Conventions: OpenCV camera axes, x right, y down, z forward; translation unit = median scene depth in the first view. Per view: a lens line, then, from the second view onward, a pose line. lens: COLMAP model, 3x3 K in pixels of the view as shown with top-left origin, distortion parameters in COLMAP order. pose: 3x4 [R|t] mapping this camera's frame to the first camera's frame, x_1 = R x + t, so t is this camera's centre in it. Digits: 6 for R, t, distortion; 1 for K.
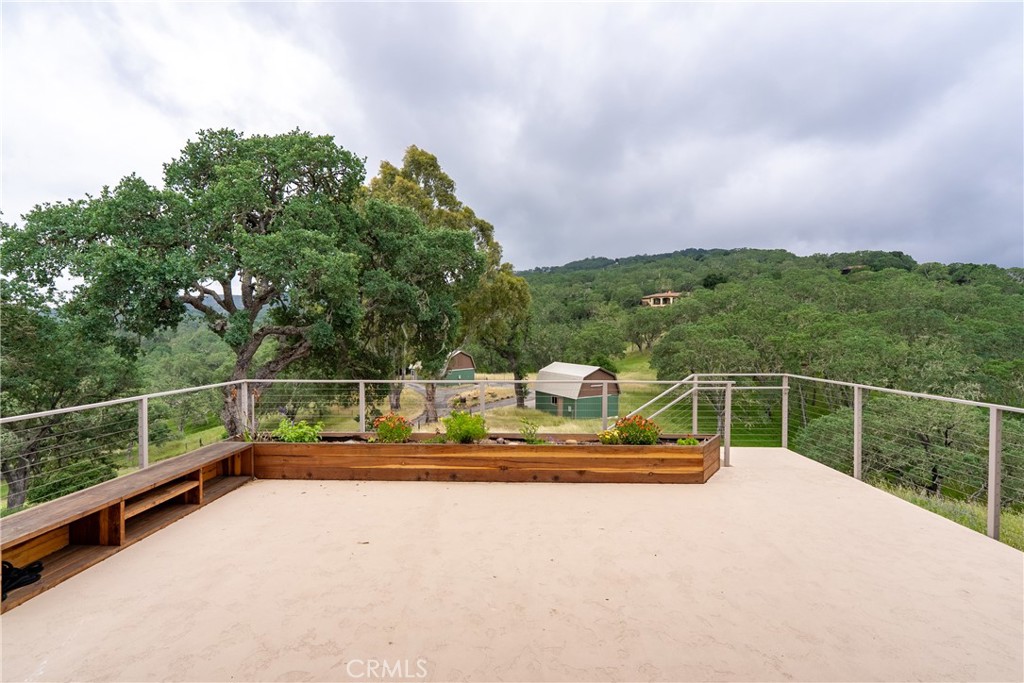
lens RADIAL K [[462.0, 0, 513.6], [0, 462.0, 338.1], [0, 0, 1]] dist [-0.017669, 0.001386]
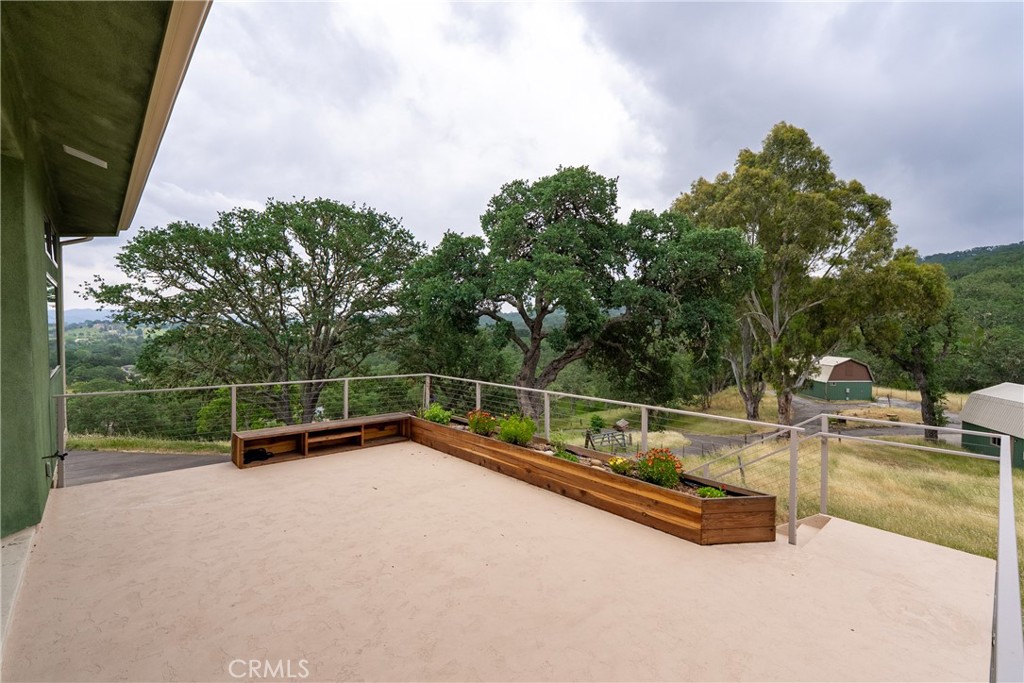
lens RADIAL K [[462.0, 0, 515.6], [0, 462.0, 339.8], [0, 0, 1]] dist [-0.017669, 0.001386]
pose [[0.700407, 0.027389, -0.713218, 0.339633], [-0.023053, 0.999610, 0.015748, -0.024998], [0.713371, 0.005411, 0.700766, 0.083701]]
